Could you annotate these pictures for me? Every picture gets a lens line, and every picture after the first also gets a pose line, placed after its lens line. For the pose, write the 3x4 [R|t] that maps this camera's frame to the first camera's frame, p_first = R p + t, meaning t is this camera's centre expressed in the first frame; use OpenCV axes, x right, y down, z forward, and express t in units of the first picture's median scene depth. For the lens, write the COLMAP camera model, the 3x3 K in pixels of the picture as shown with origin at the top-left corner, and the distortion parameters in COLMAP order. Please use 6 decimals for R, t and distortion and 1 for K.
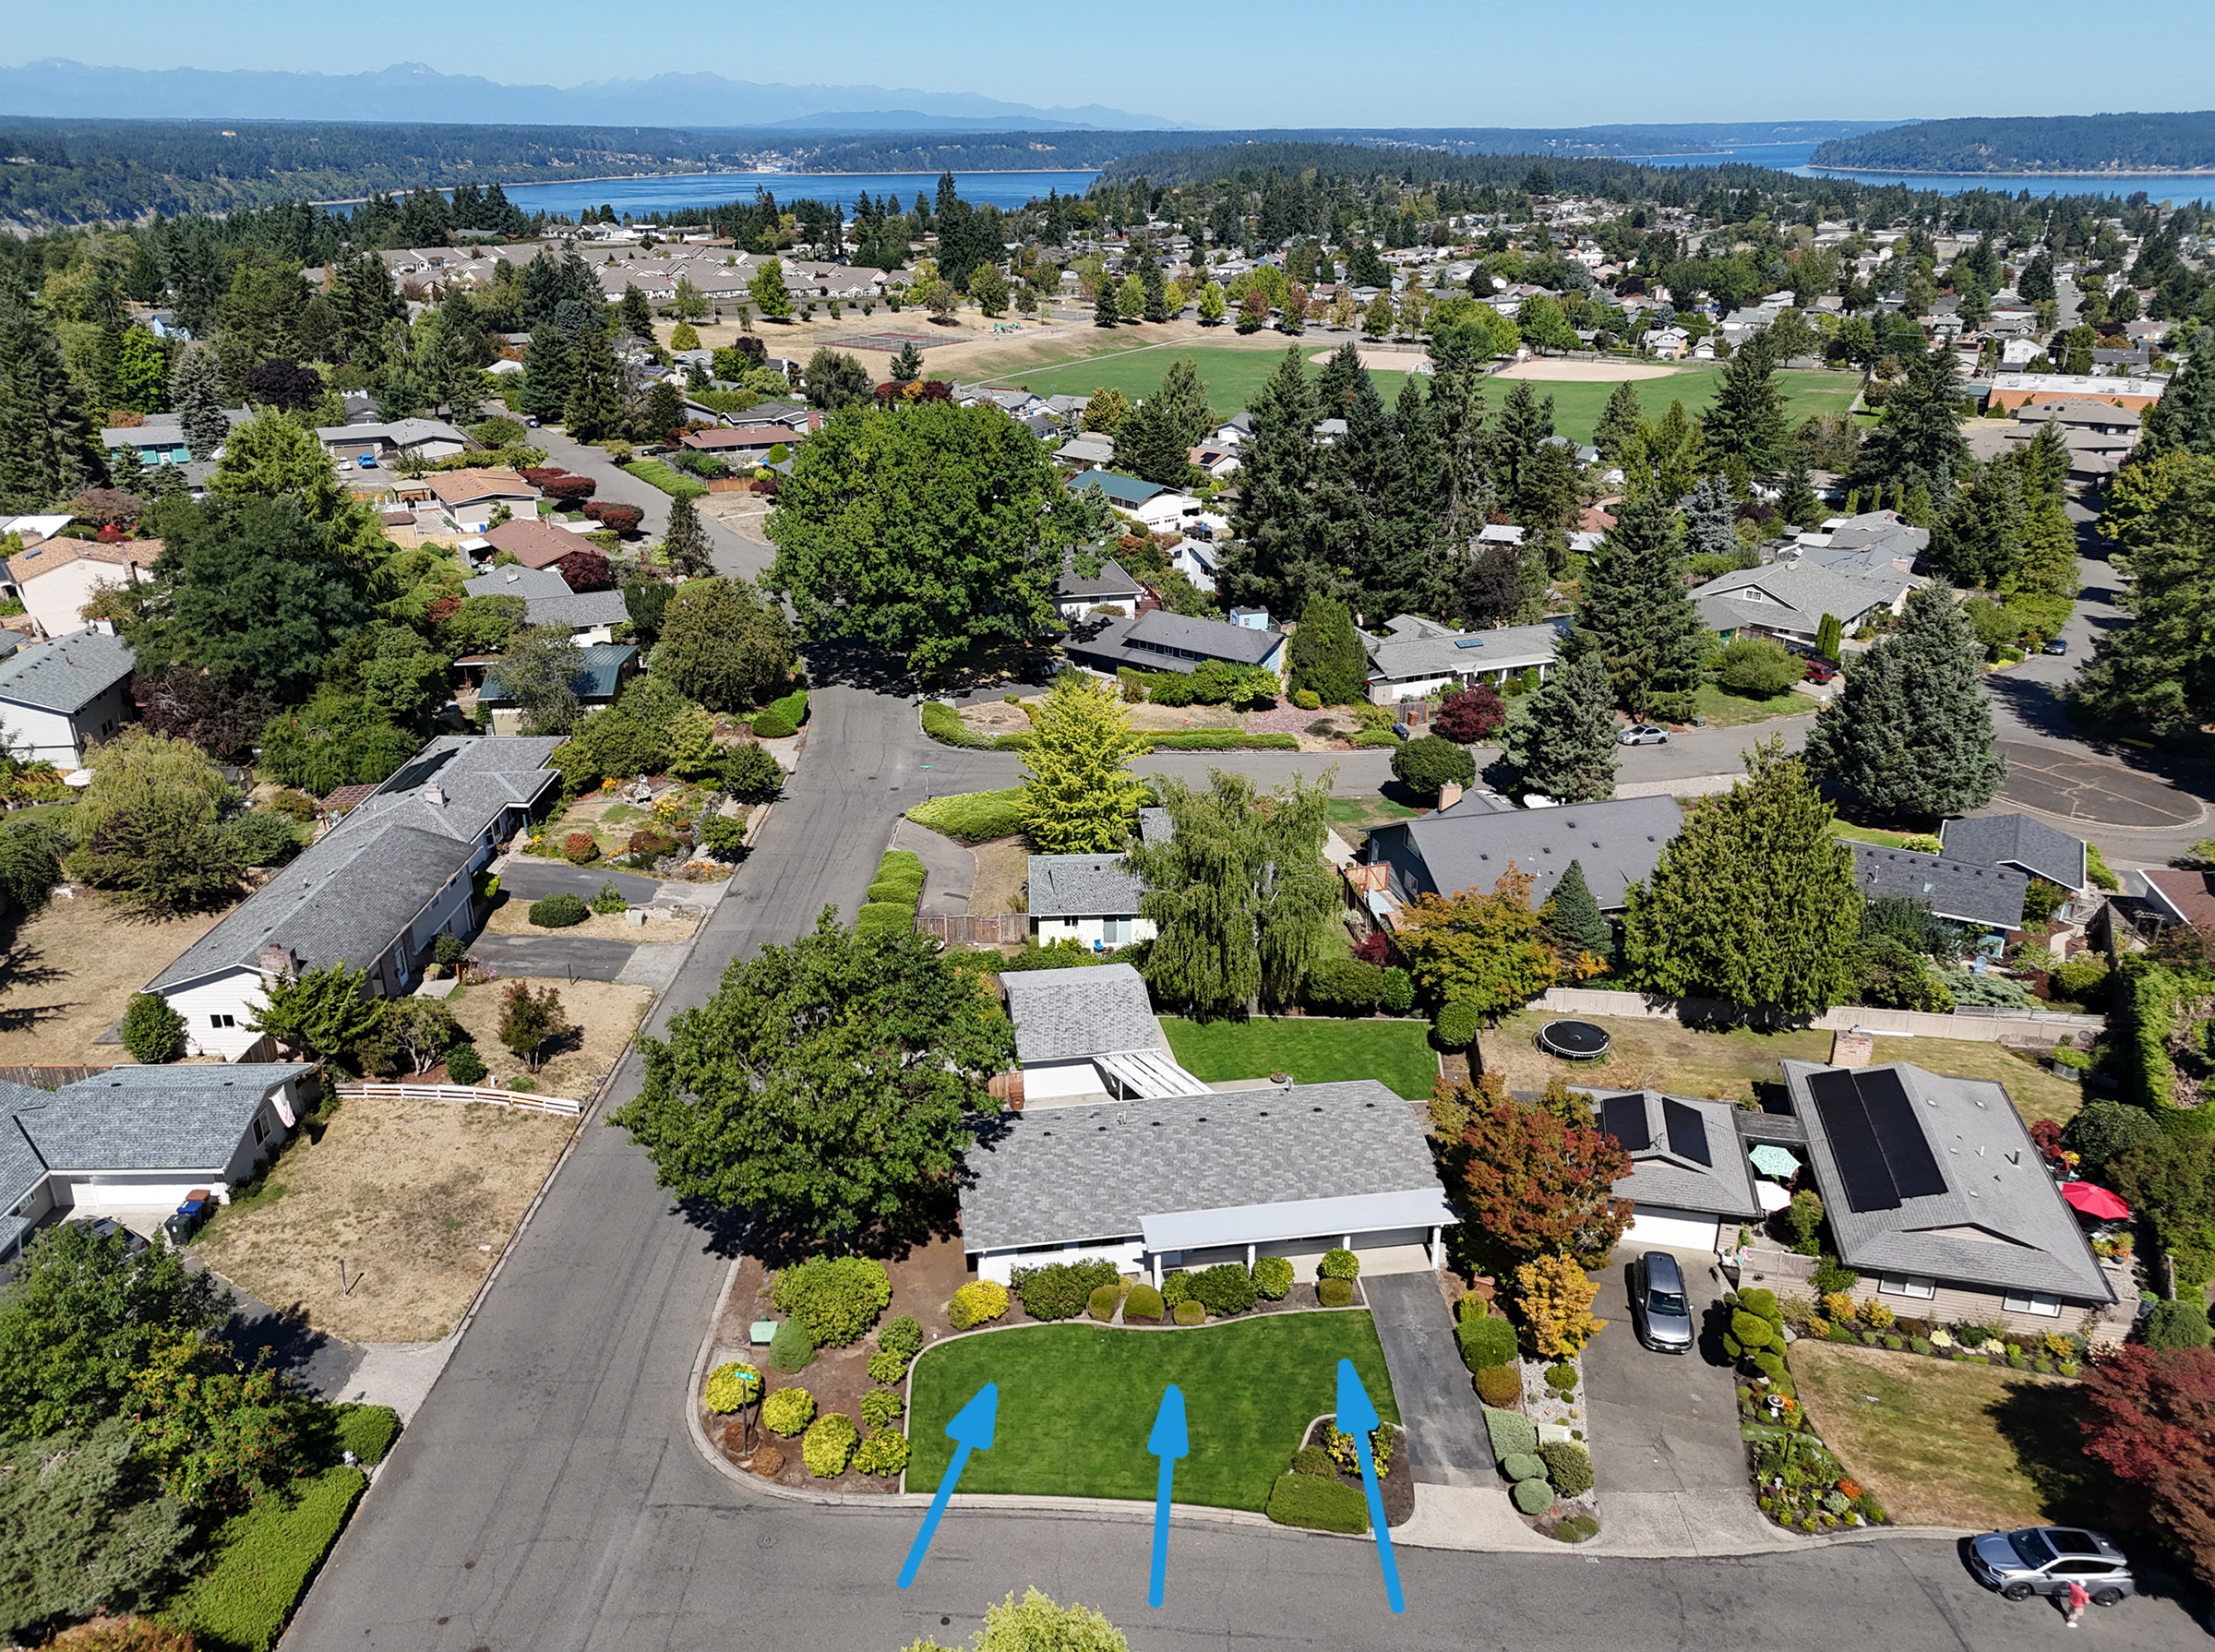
lens RADIAL K [[1628.2, 0, 1107.5], [0, 1628.2, 826.0], [0, 0, 1]] dist [0.089203, -0.045085]
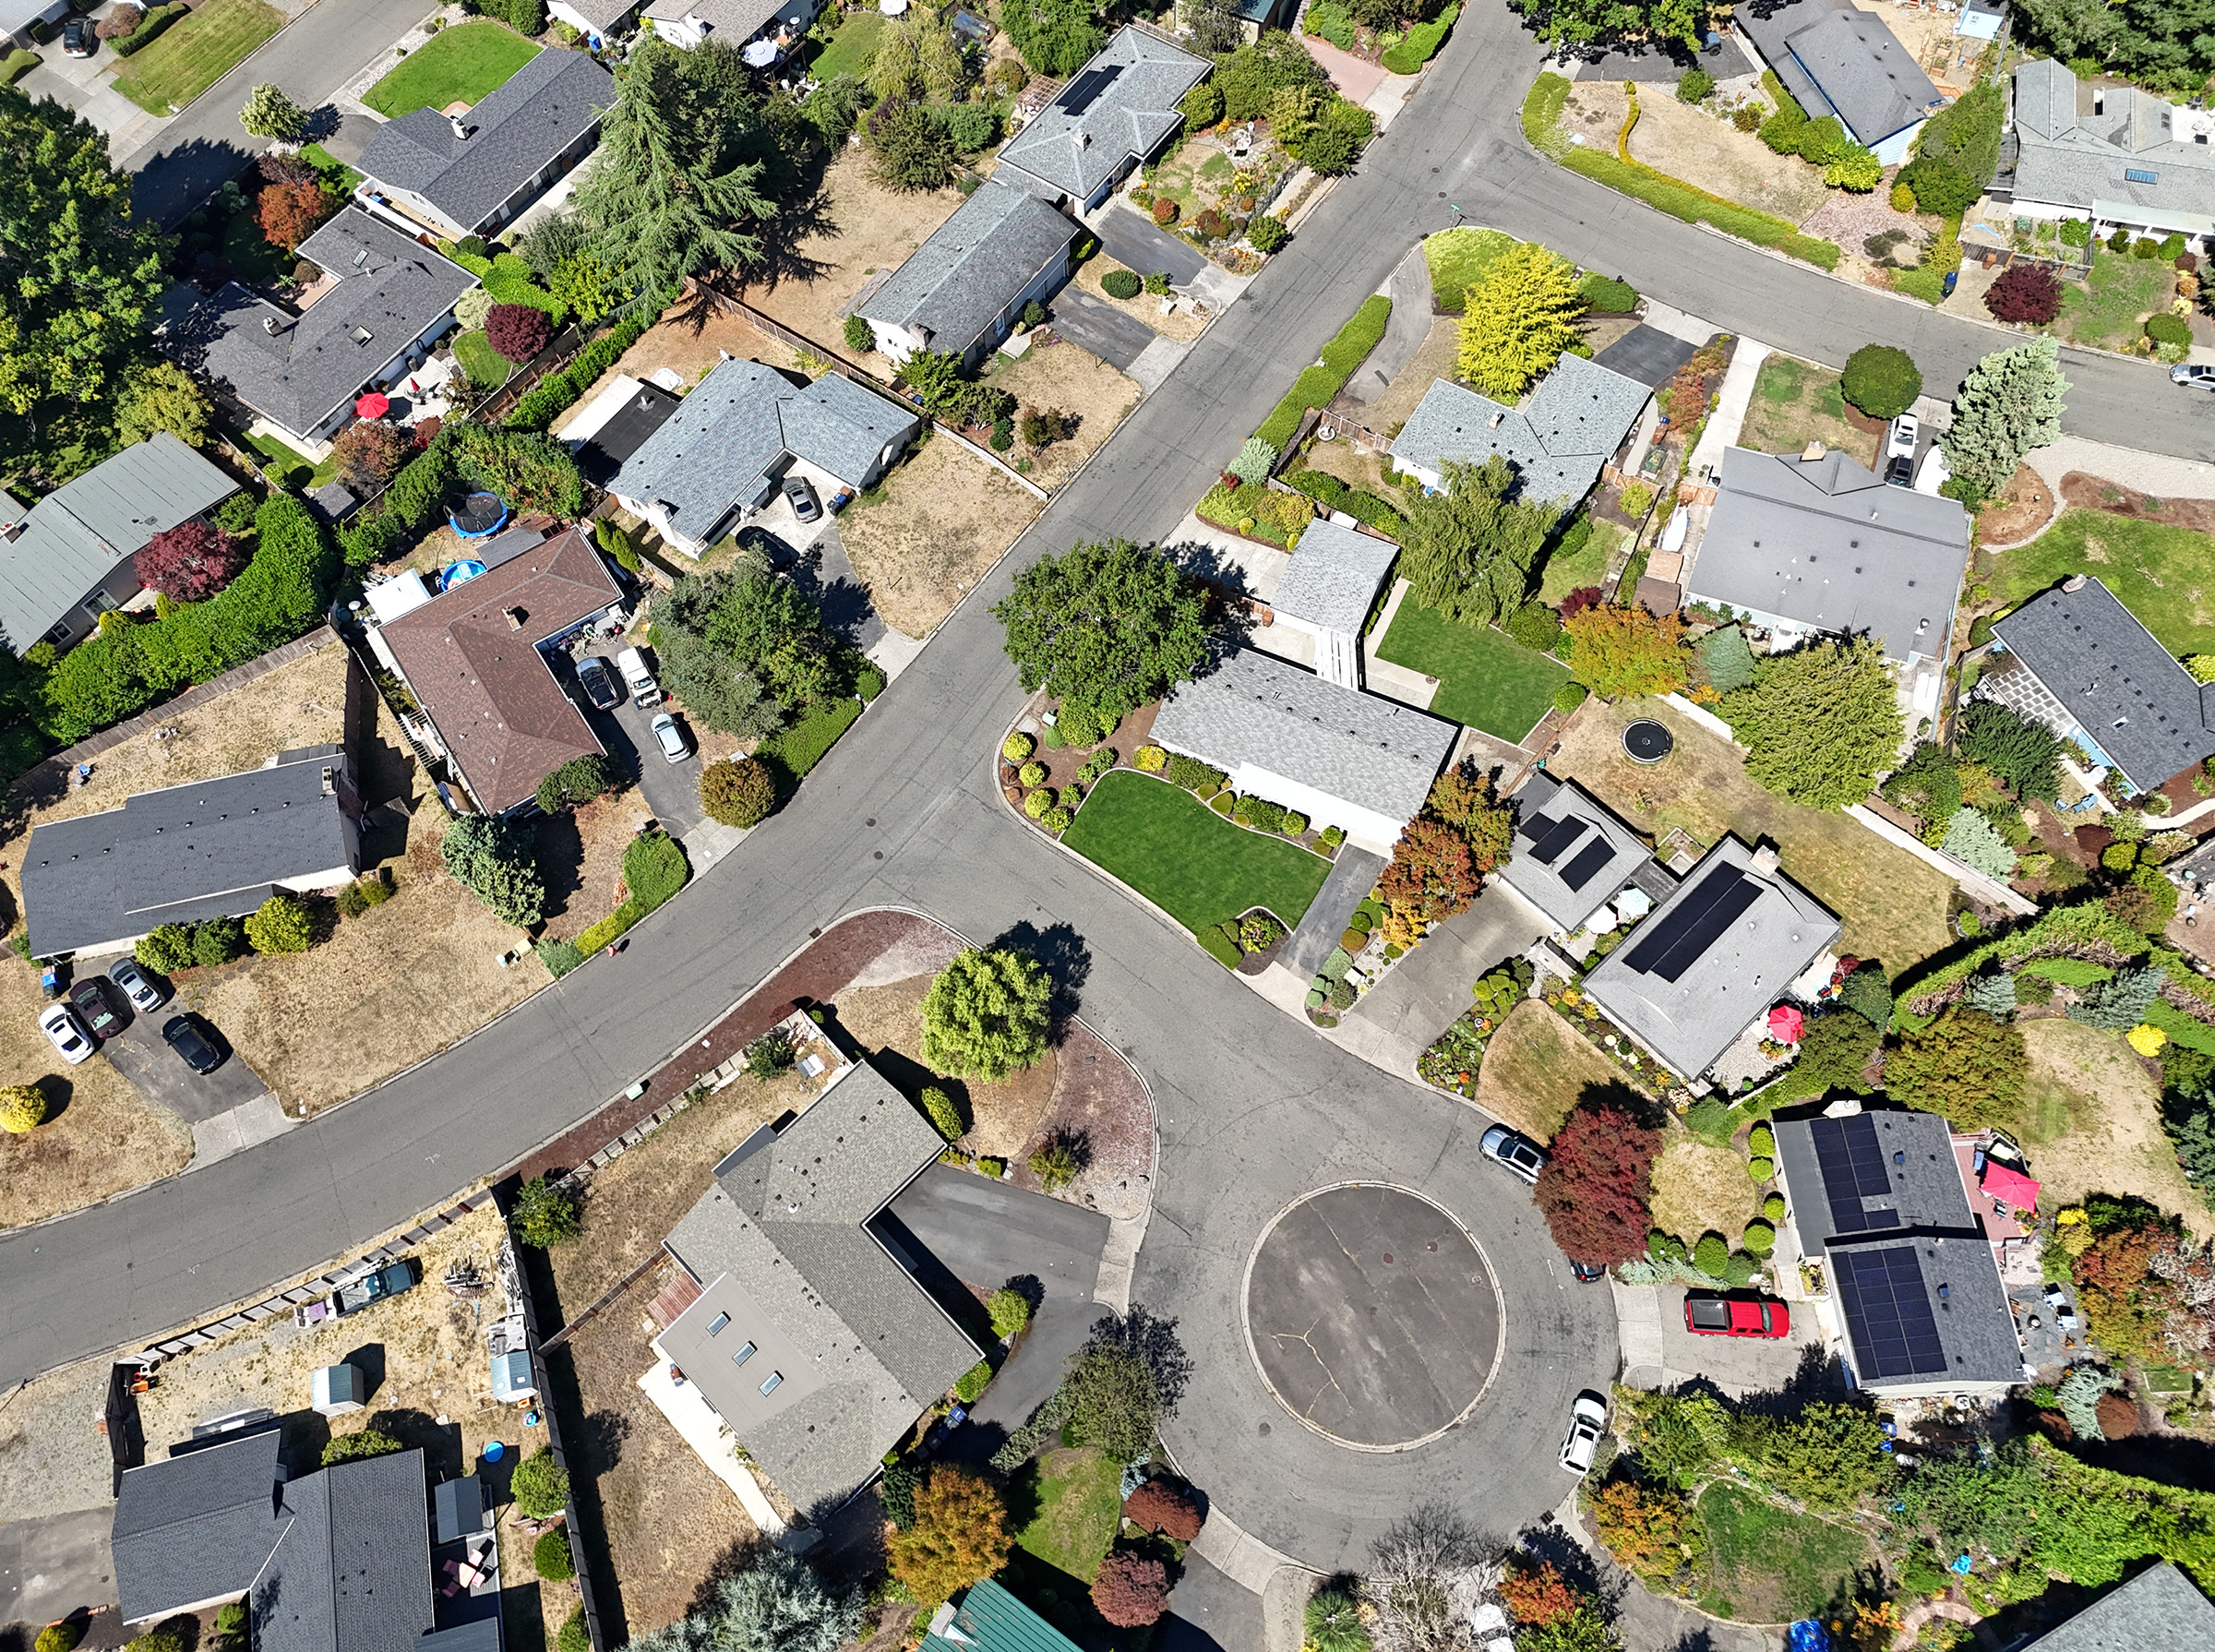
lens RADIAL K [[1703.8, 0, 1115.2], [0, 1703.8, 819.0], [0, 0, 1]] dist [0.068483, -0.062102]
pose [[0.825556, 0.492638, -0.275254, 0.346265], [-0.196555, 0.708239, 0.678059, -0.731915], [0.528983, -0.505673, 0.681521, -0.278530]]
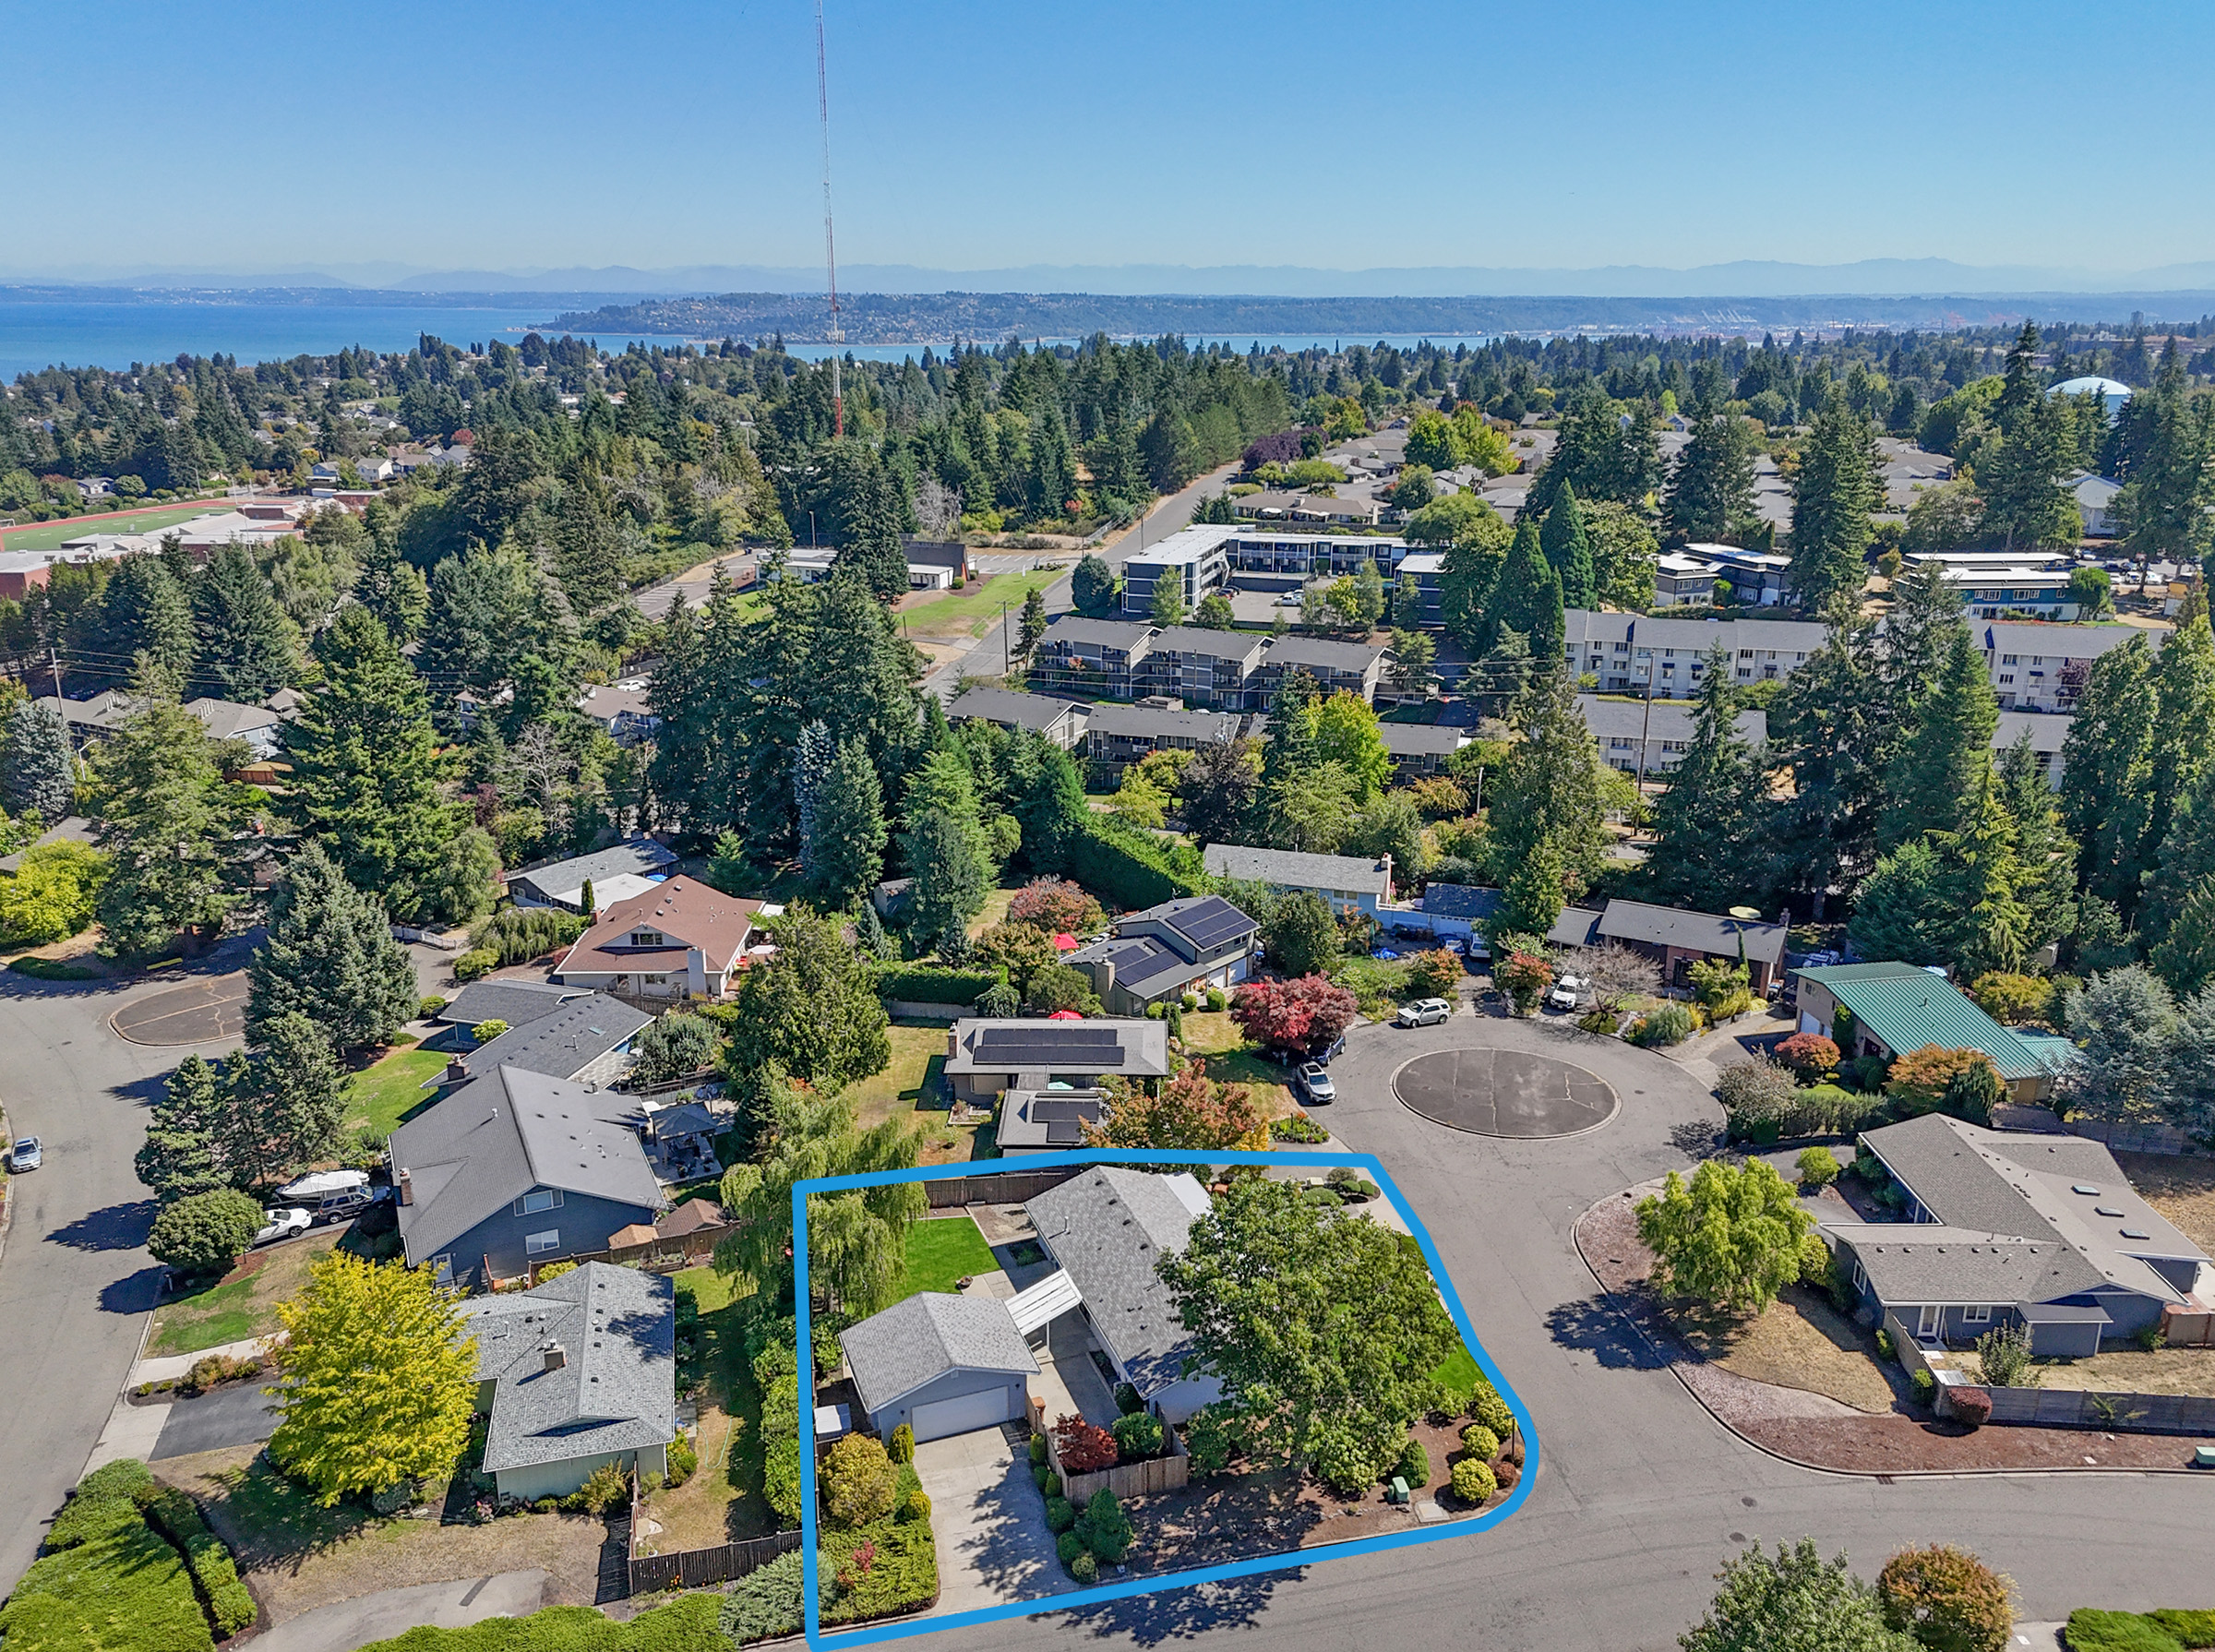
lens RADIAL K [[1703.8, 0, 1115.2], [0, 1703.8, 819.0], [0, 0, 1]] dist [0.068483, -0.062102]
pose [[-0.194379, -0.285811, 0.938365, -0.931985], [0.383032, 0.858552, 0.340845, -0.483917], [-0.903052, 0.425677, -0.057410, 0.799532]]
